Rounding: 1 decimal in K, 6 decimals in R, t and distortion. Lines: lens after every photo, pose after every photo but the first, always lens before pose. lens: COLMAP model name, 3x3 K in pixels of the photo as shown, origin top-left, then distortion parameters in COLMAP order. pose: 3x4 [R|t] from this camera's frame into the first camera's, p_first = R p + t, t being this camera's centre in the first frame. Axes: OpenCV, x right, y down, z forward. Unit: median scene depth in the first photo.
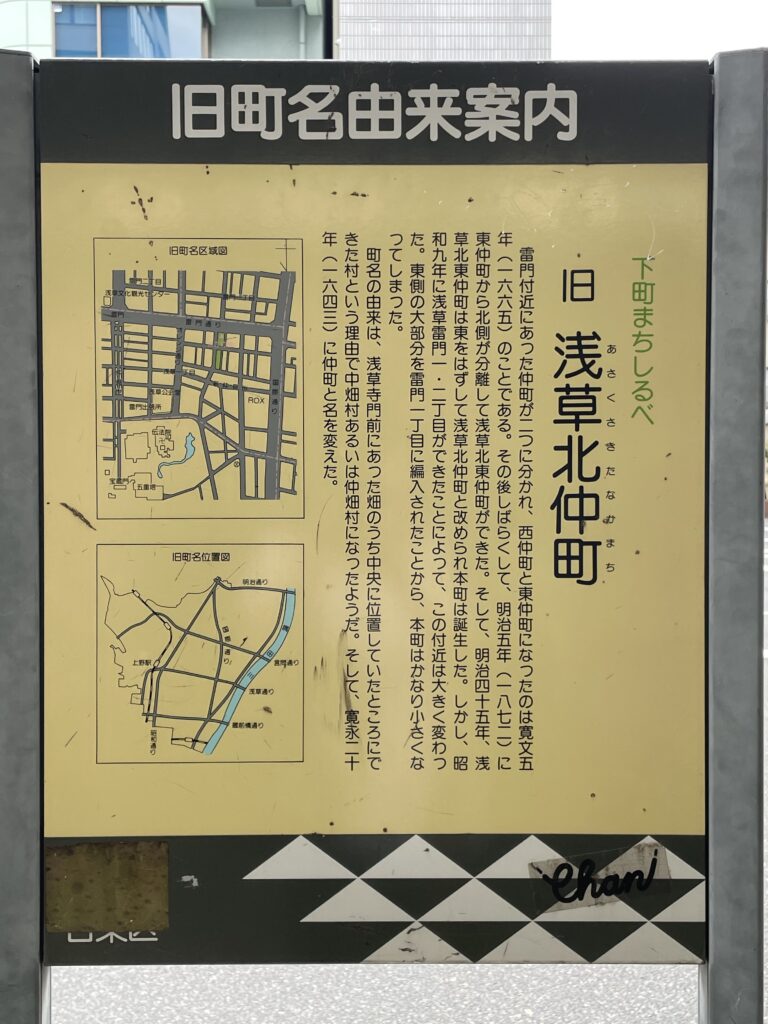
lens RADIAL K [[1252.9, 0, 384.1], [0, 1252.9, 511.9], [0, 0, 1]] dist [0.026060, 0.000000]
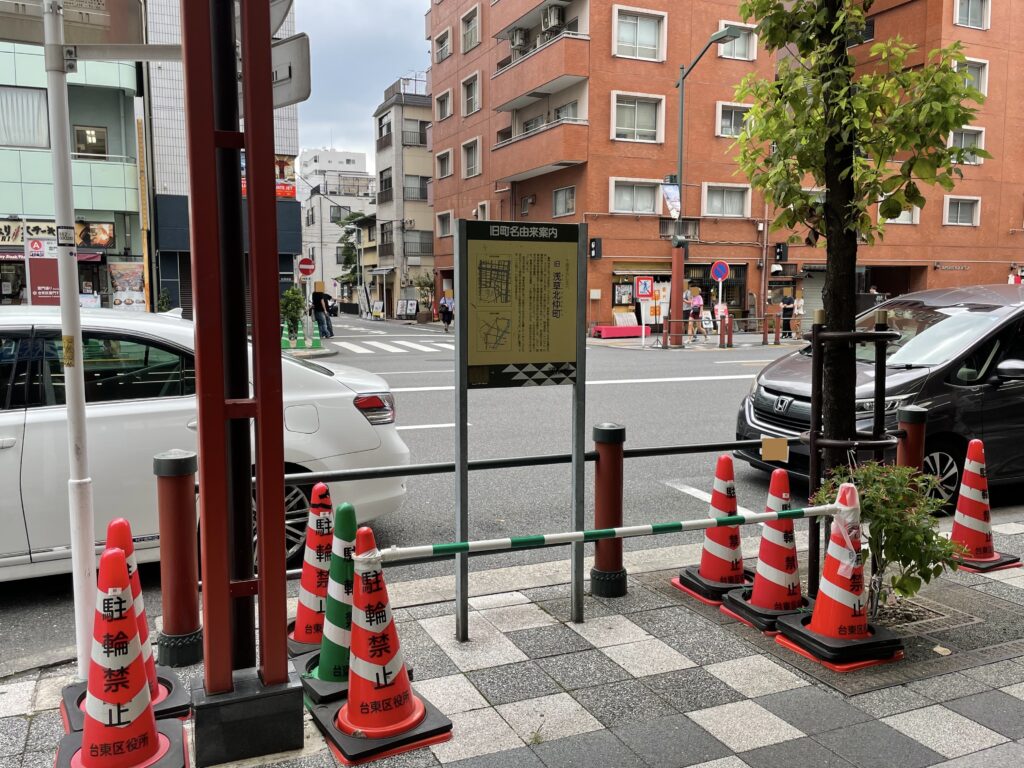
lens RADIAL K [[845.9, 0, 506.2], [0, 845.9, 385.7], [0, 0, 1]] dist [0.042600, -0.017152]
pose [[0.916457, -0.040740, 0.398053, -1.567645], [0.002267, 0.995316, 0.096651, -0.006138], [-0.400126, -0.087674, 0.912257, -2.384860]]
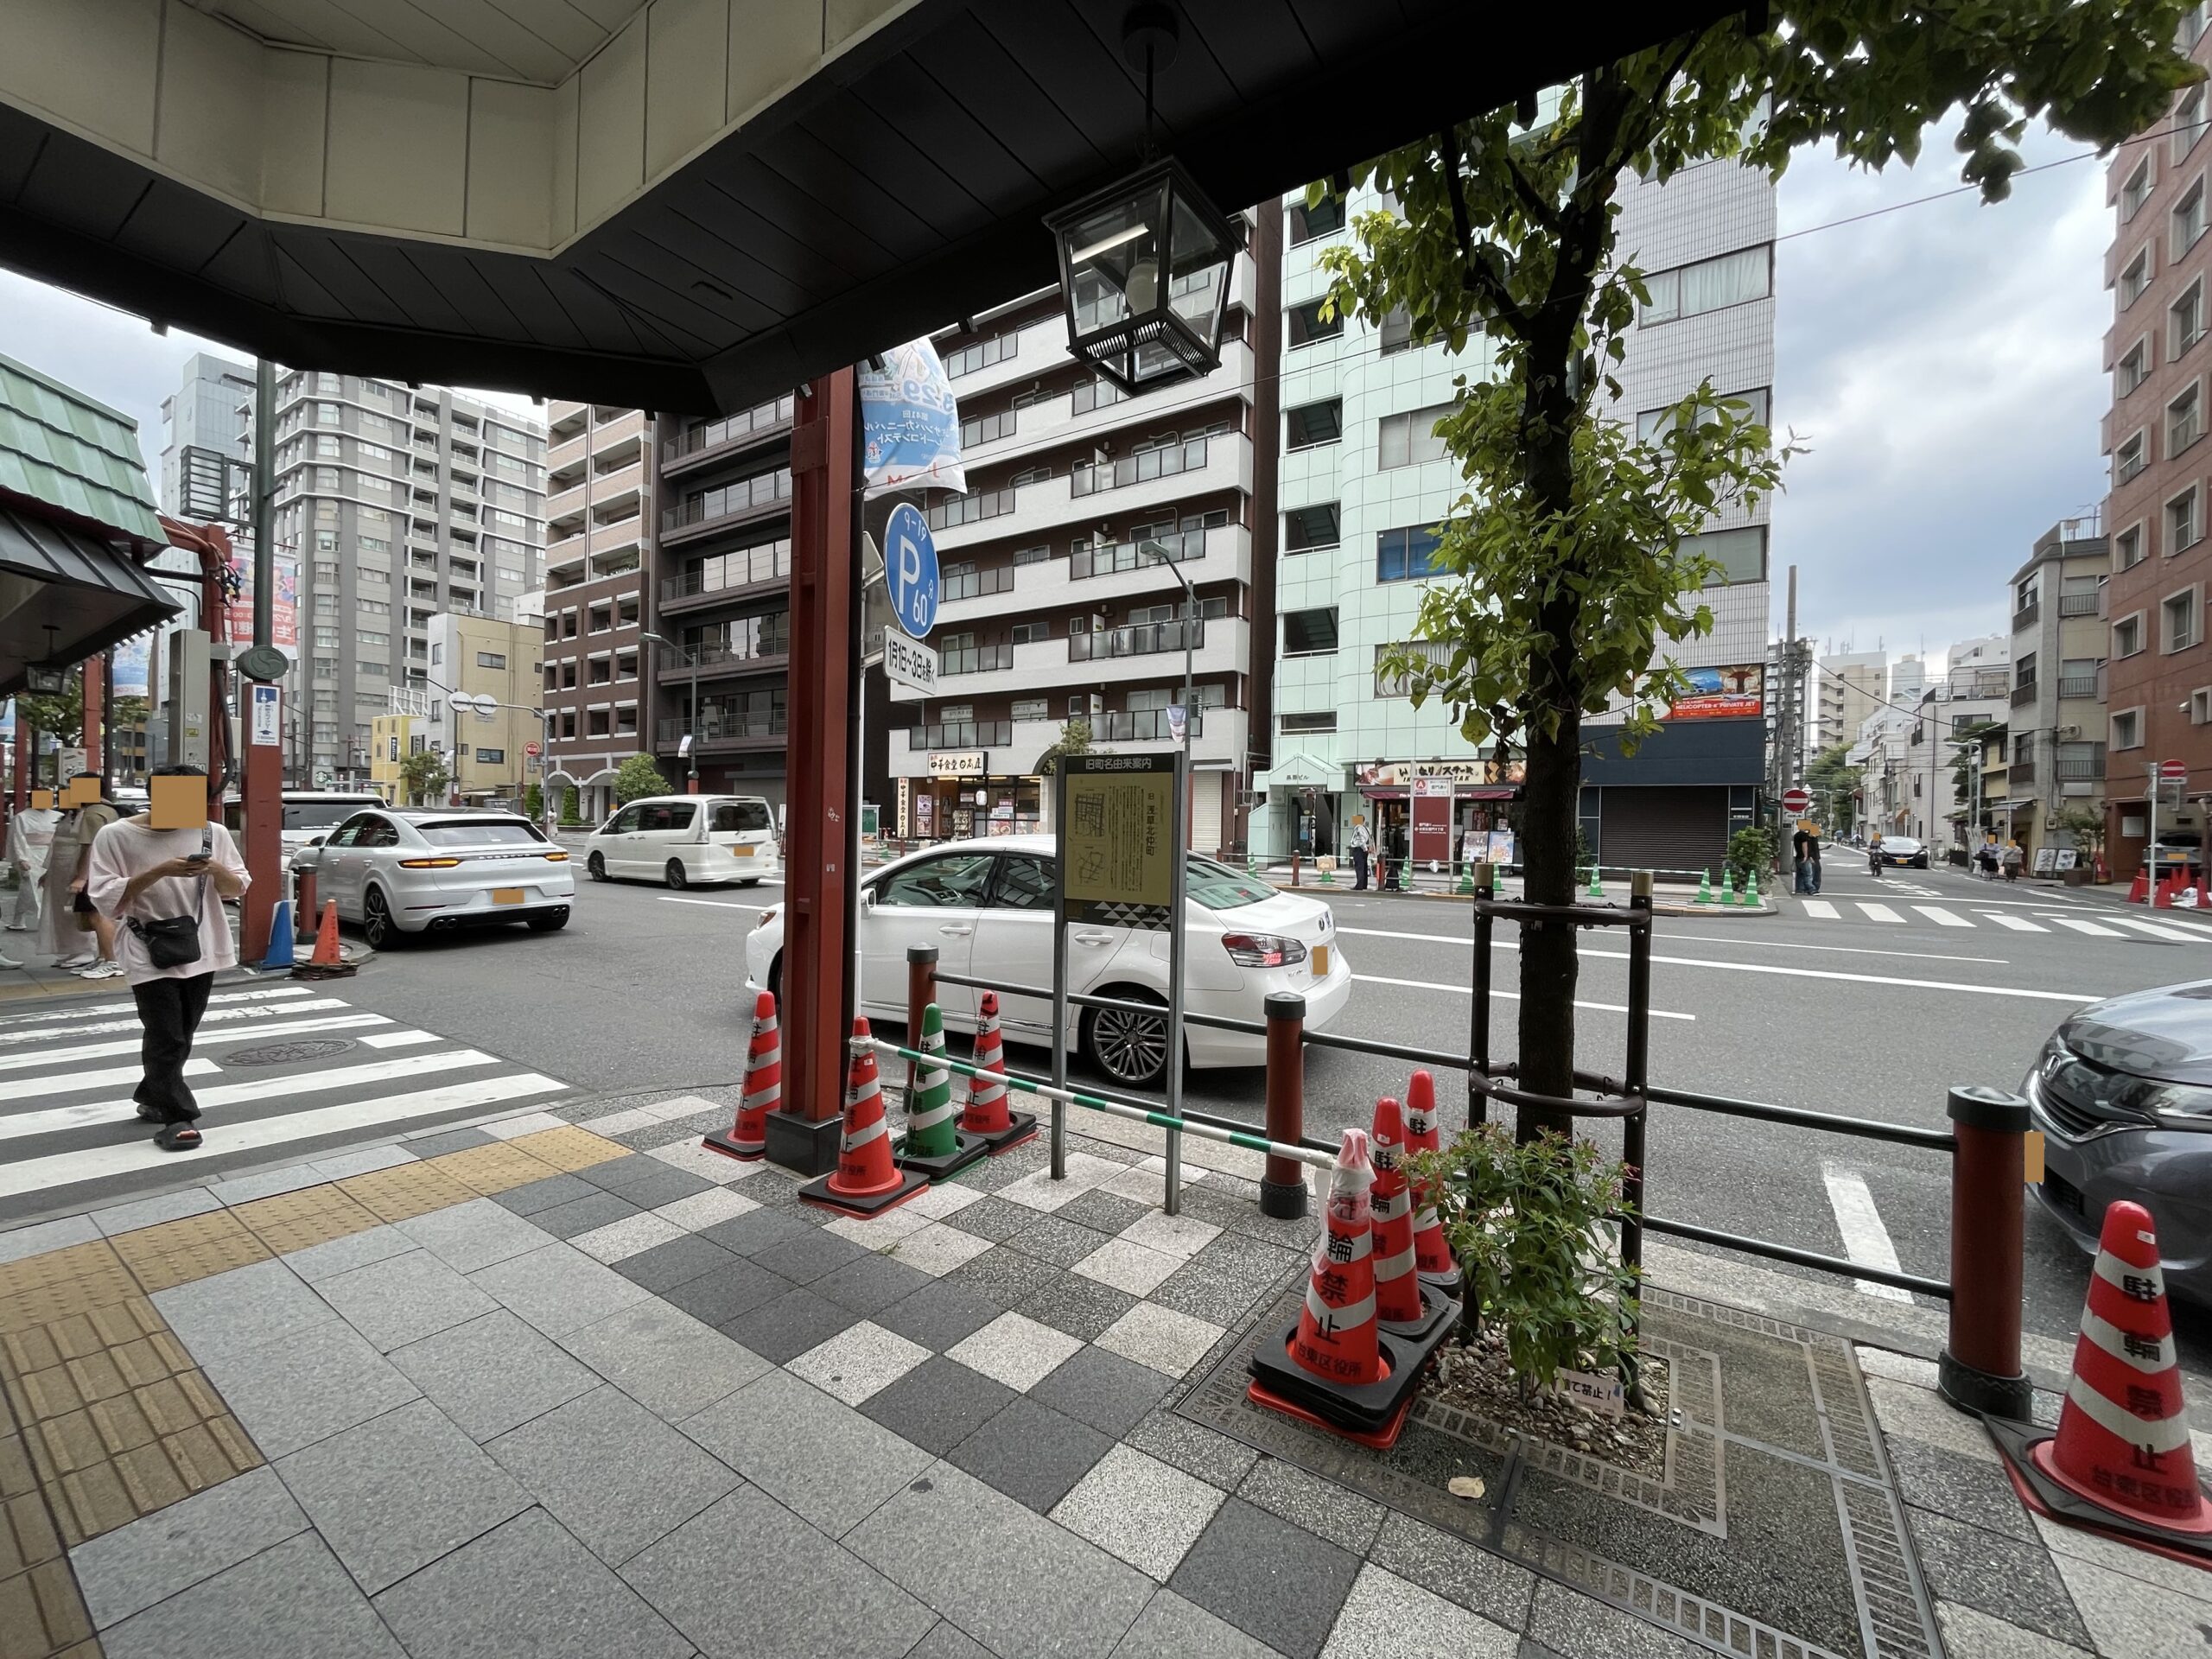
lens RADIAL K [[889.3, 0, 1110.7], [0, 889.3, 829.5], [0, 0, 1]] dist [-0.009322, 0.000241]
pose [[0.832935, 0.020695, -0.552983, 2.012887], [-0.025279, 0.999680, -0.000664, -0.040435], [0.552793, 0.014532, 0.833192, -2.093143]]
